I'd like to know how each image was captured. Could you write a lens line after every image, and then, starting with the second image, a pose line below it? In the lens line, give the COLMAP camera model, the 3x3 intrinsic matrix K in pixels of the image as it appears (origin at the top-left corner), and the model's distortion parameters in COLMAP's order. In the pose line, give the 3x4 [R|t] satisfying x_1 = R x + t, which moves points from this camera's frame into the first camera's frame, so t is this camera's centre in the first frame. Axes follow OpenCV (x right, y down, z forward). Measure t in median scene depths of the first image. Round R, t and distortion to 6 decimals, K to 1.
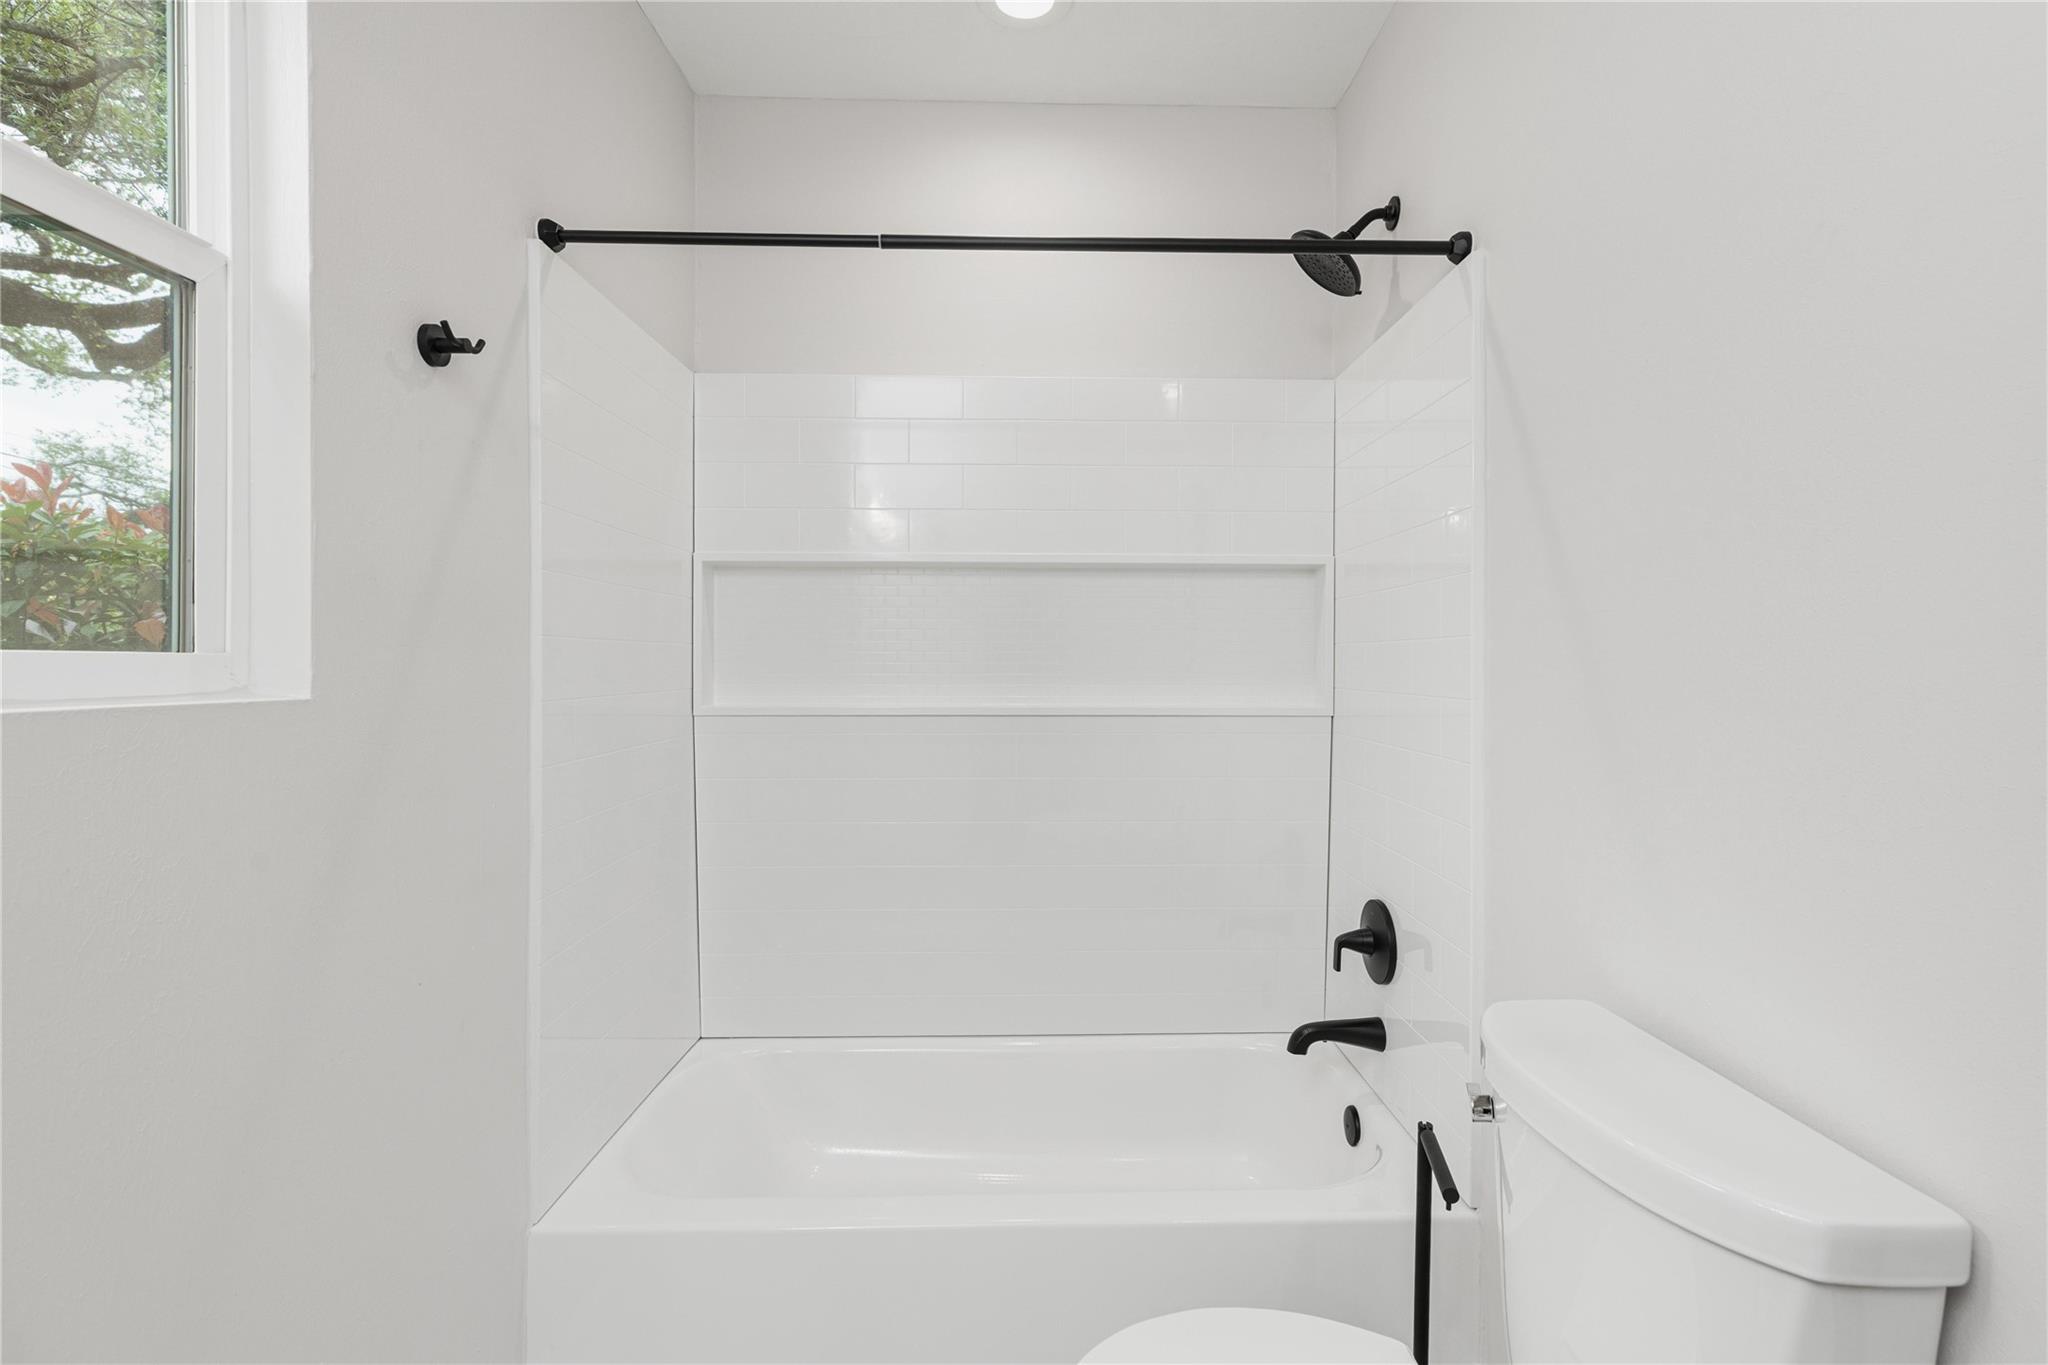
lens RADIAL K [[926.8, 0, 1028.7], [0, 926.8, 677.5], [0, 0, 1]] dist [-0.003184, -0.000604]
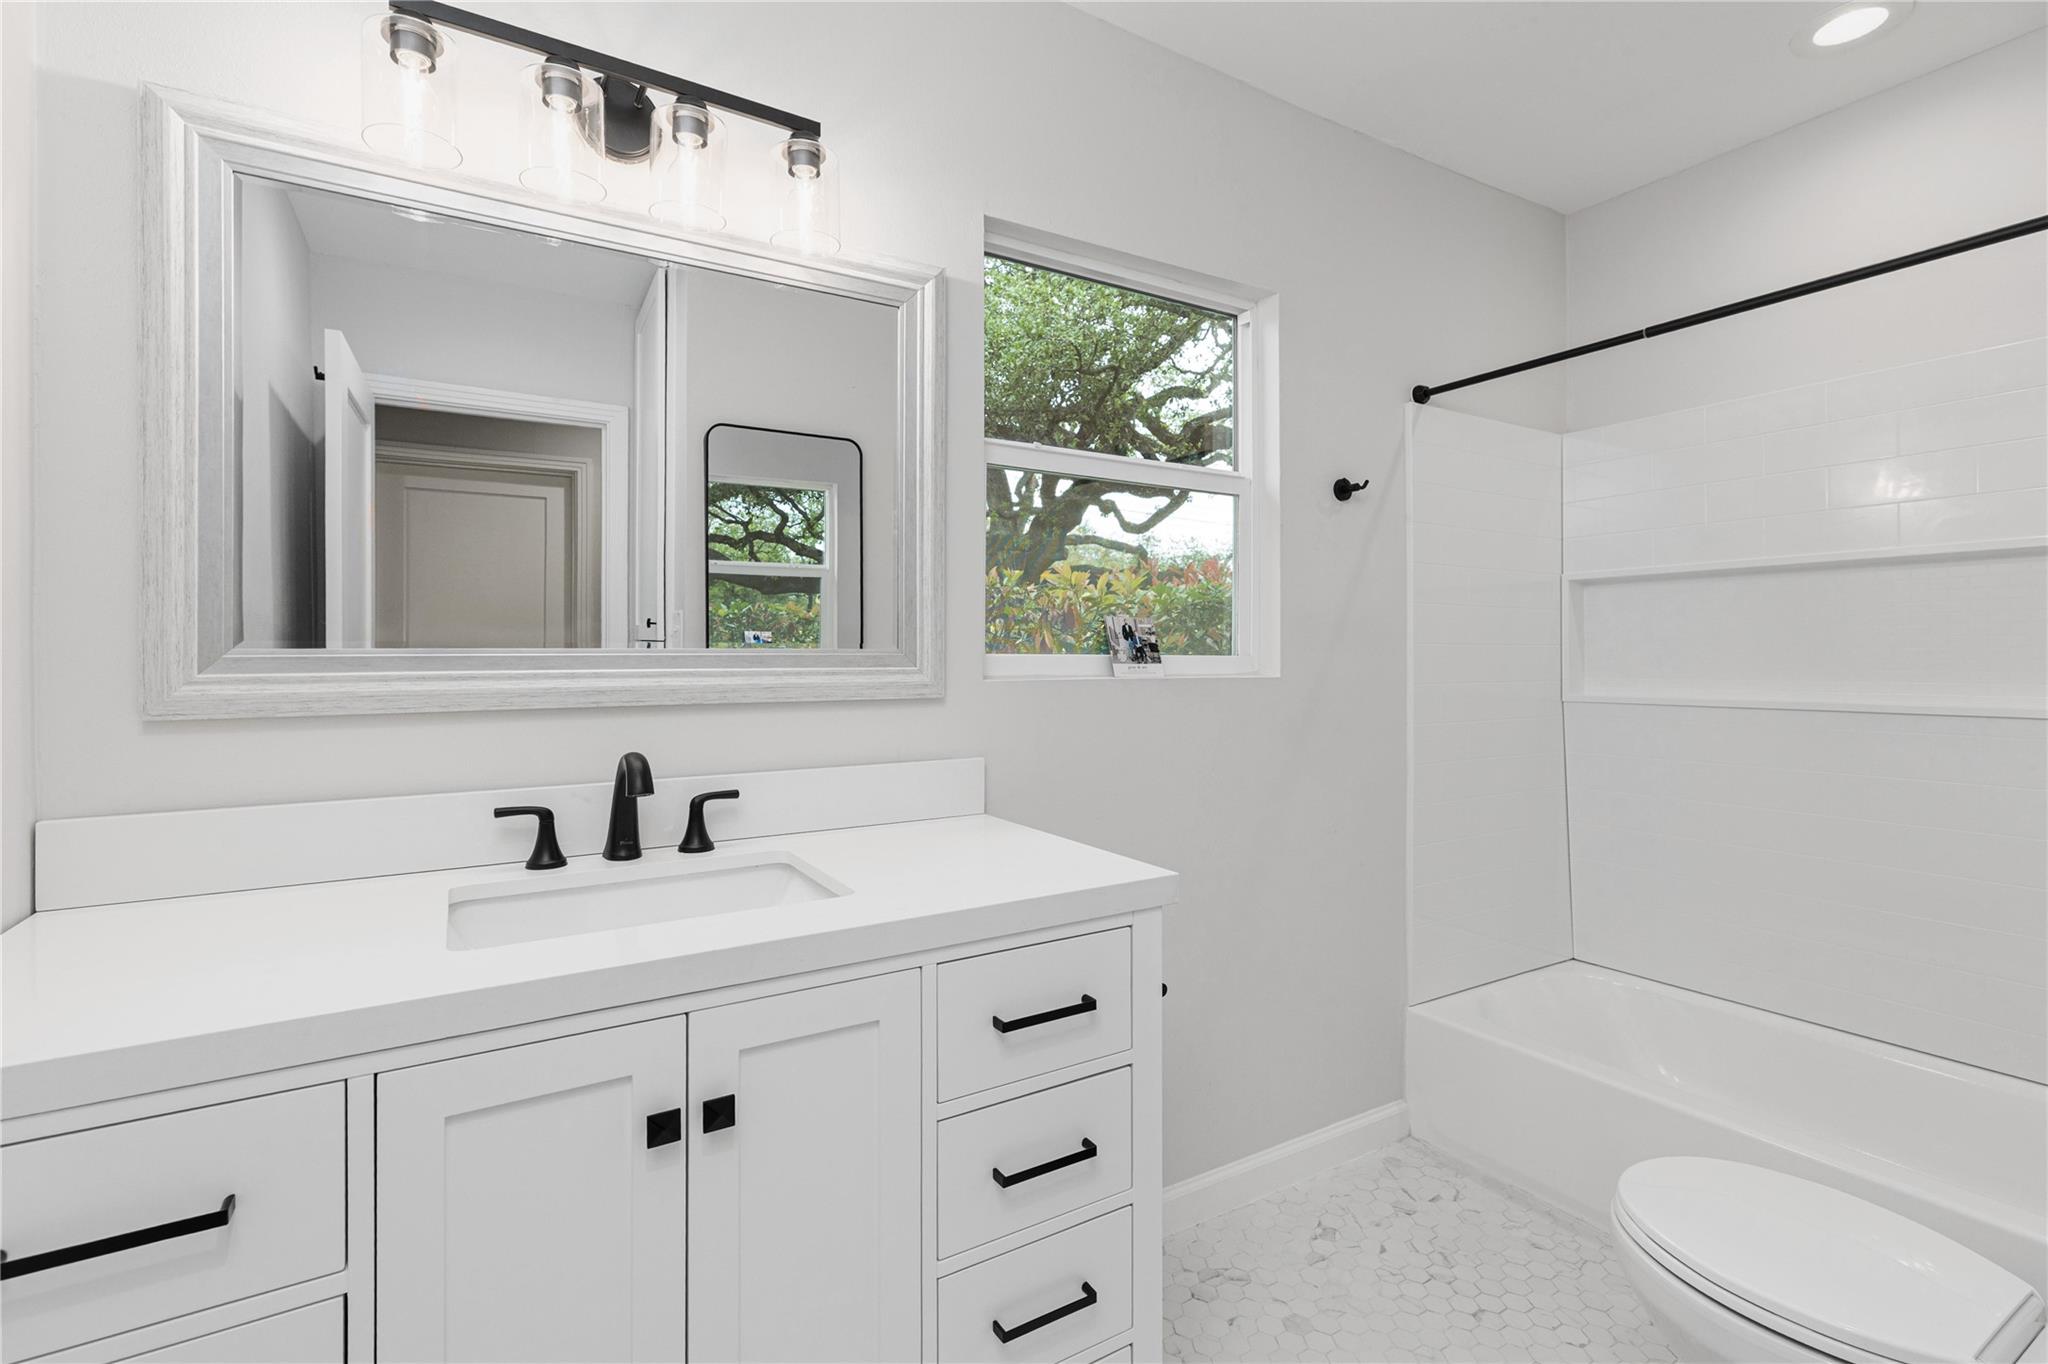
lens RADIAL K [[945.8, 0, 1028.1], [0, 945.8, 654.8], [0, 0, 1]] dist [0.017258, 0.000141]
pose [[0.498402, -0.005778, -0.866927, 0.557949], [-0.013169, 0.999812, -0.014235, 0.007096], [0.866846, 0.018511, 0.498233, -0.397793]]
